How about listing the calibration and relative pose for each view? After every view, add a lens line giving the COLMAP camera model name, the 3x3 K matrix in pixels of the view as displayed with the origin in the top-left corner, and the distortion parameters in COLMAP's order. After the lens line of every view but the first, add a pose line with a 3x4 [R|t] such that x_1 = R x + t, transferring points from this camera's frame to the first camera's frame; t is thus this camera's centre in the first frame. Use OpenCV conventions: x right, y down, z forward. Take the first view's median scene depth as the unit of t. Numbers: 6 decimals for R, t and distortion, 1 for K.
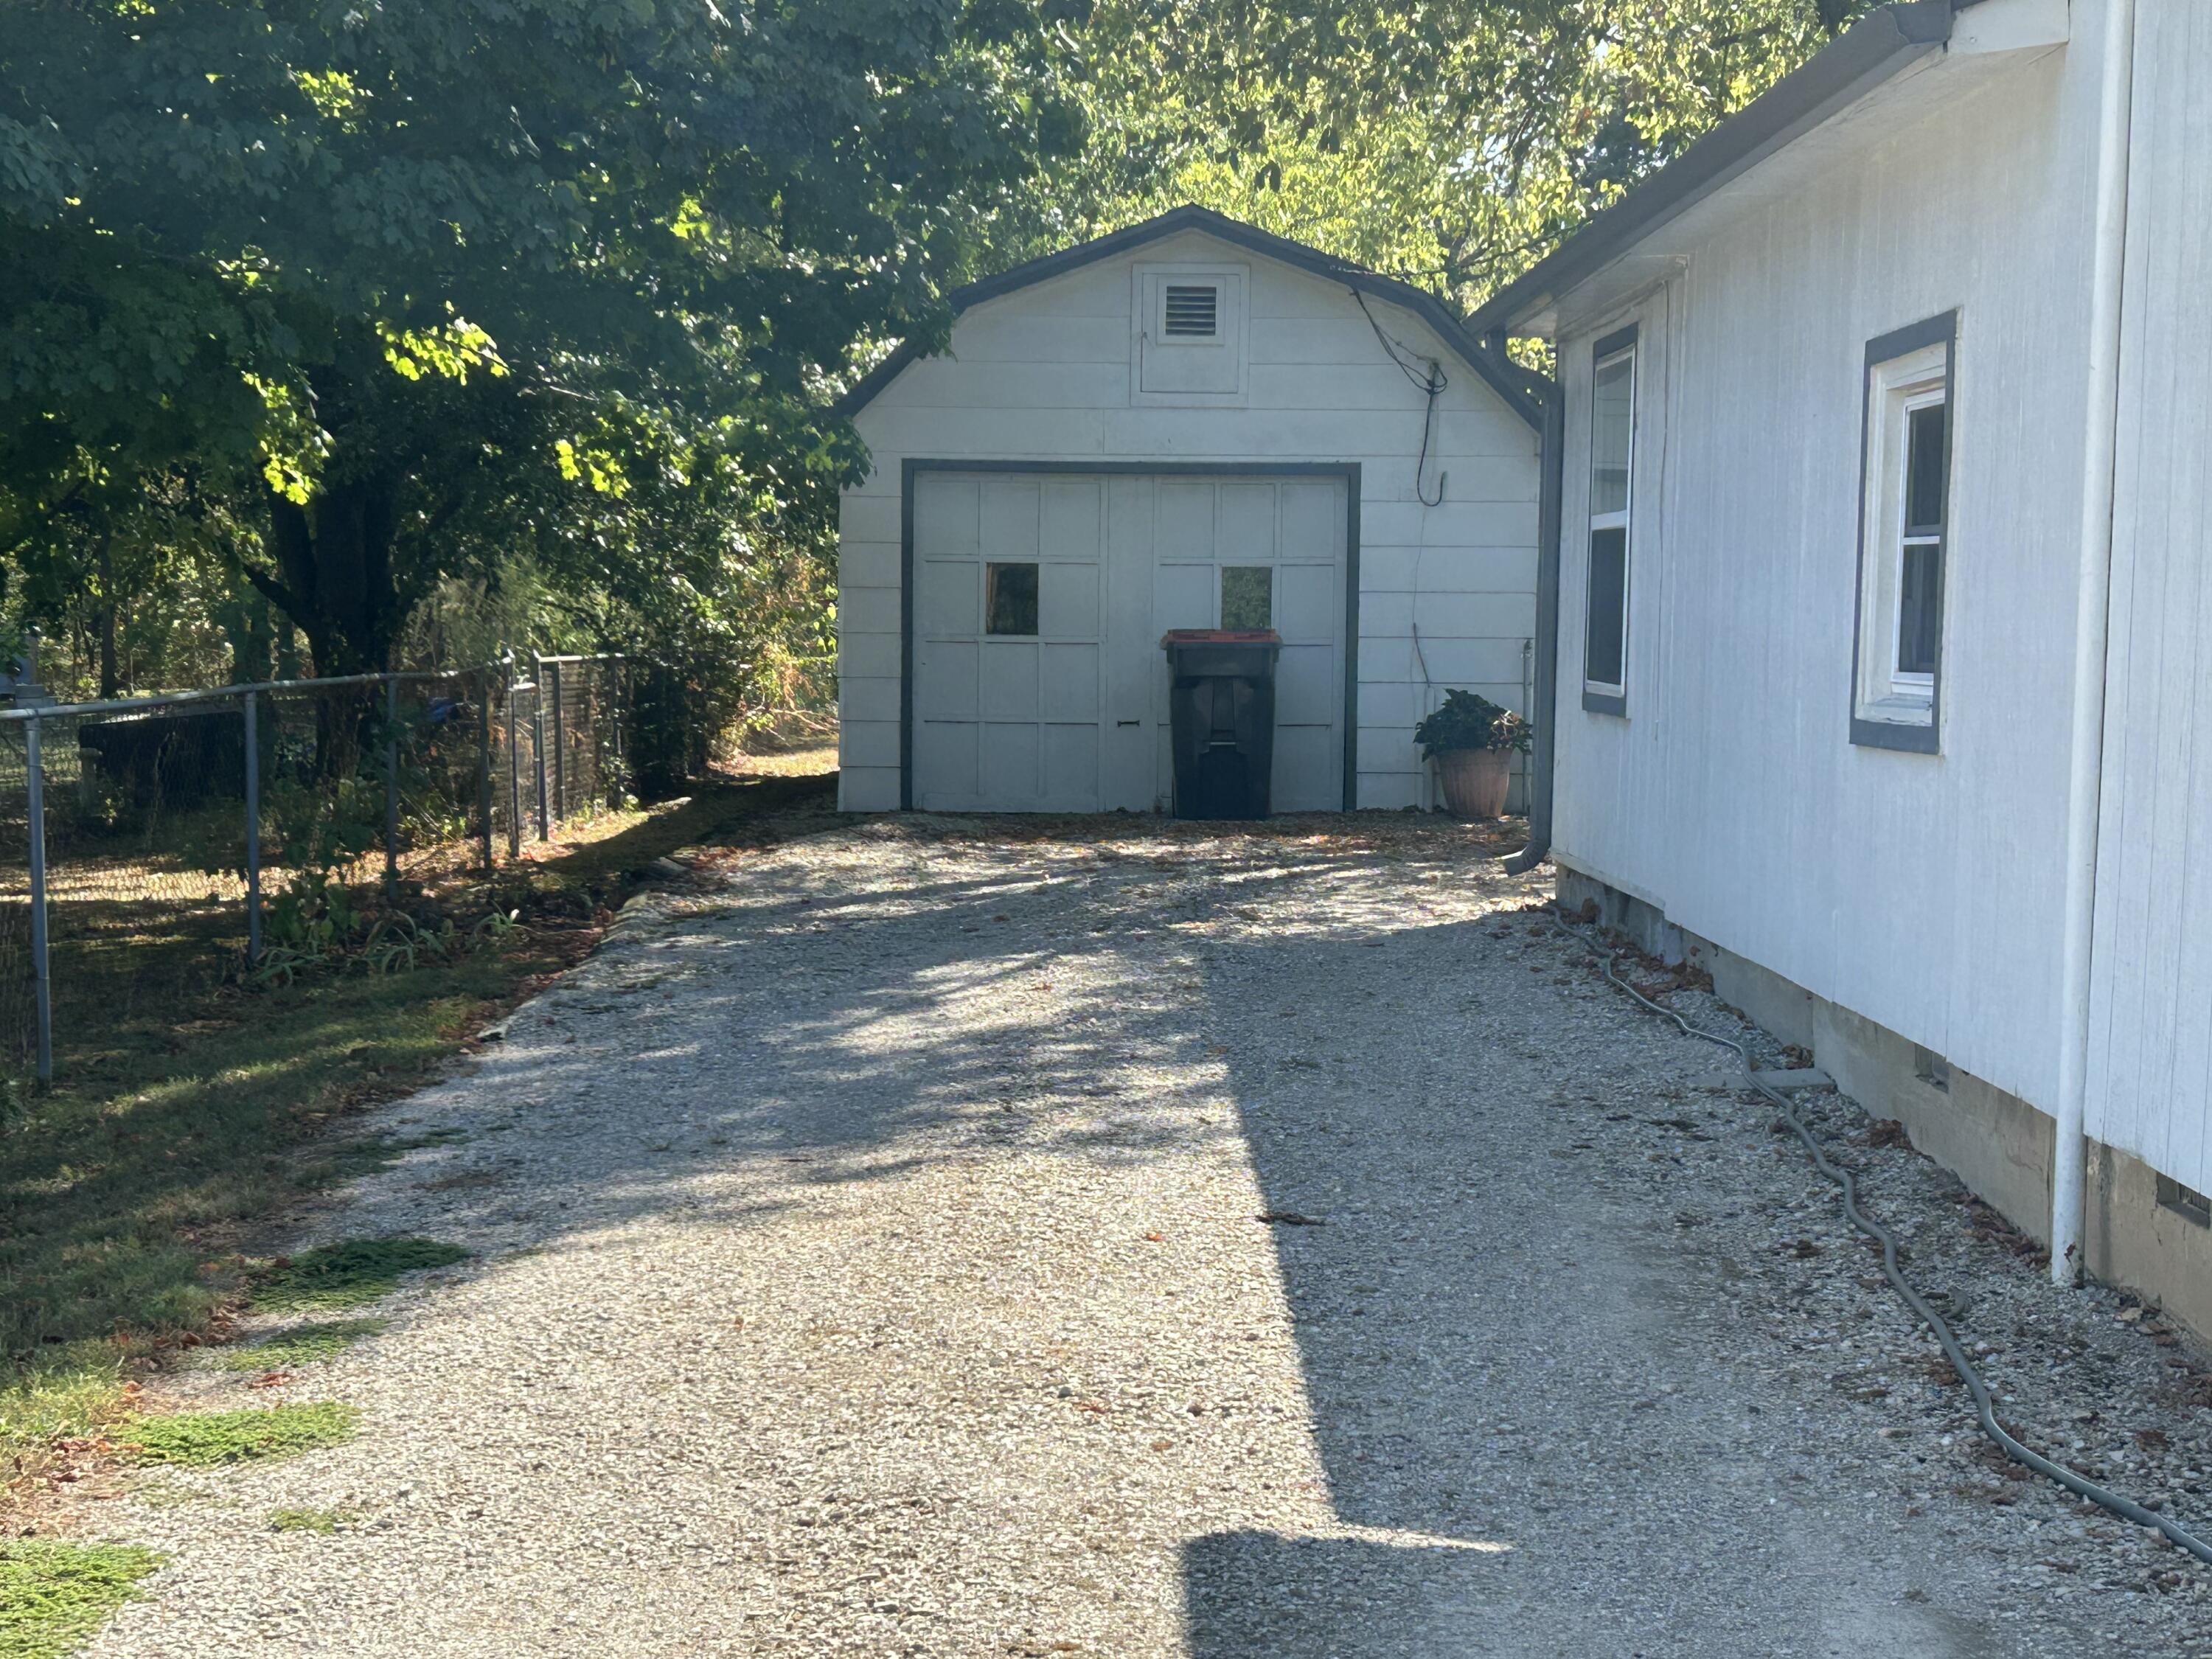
lens RADIAL K [[3711.5, 0, 1106.0], [0, 3711.5, 829.5], [0, 0, 1]] dist [0.194956, -0.080193]
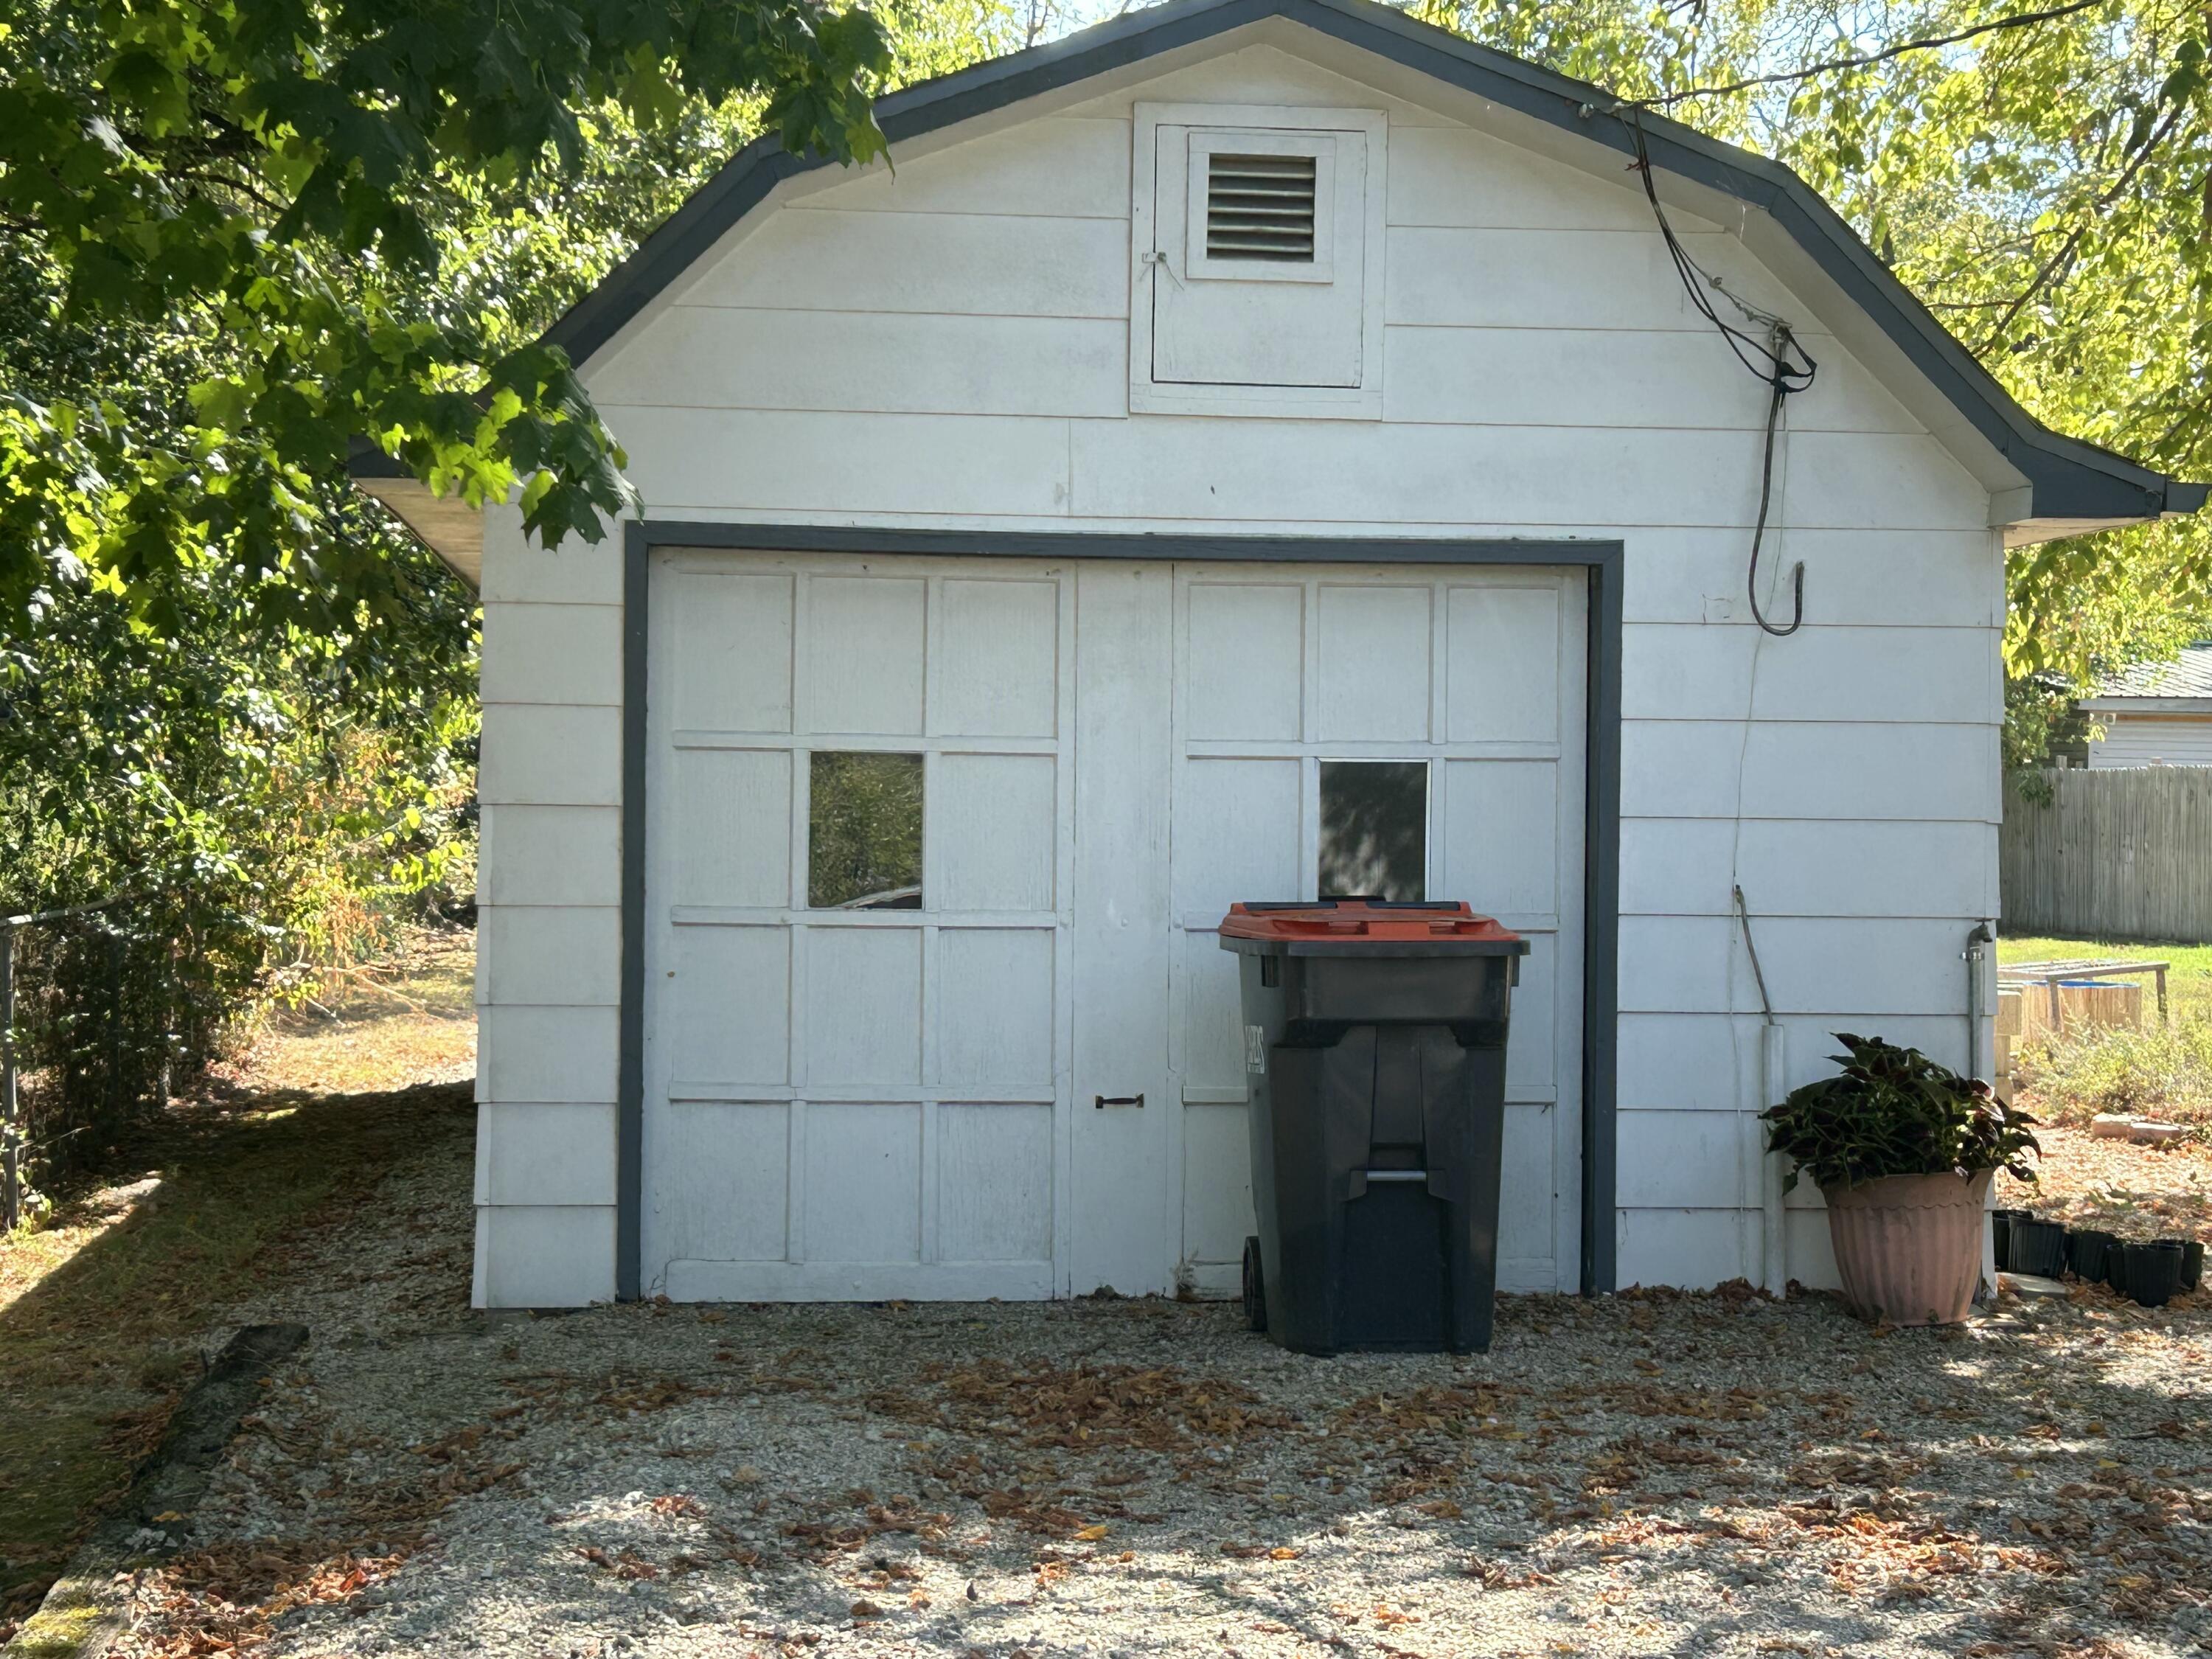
lens RADIAL K [[3711.5, 0, 1106.0], [0, 3711.5, 829.5], [0, 0, 1]] dist [0.194956, -0.080193]
pose [[0.992715, 0.000909, 0.120486, -0.051140], [0.004650, 0.998938, -0.045846, -0.041192], [-0.120399, 0.046073, 0.991656, 0.543655]]
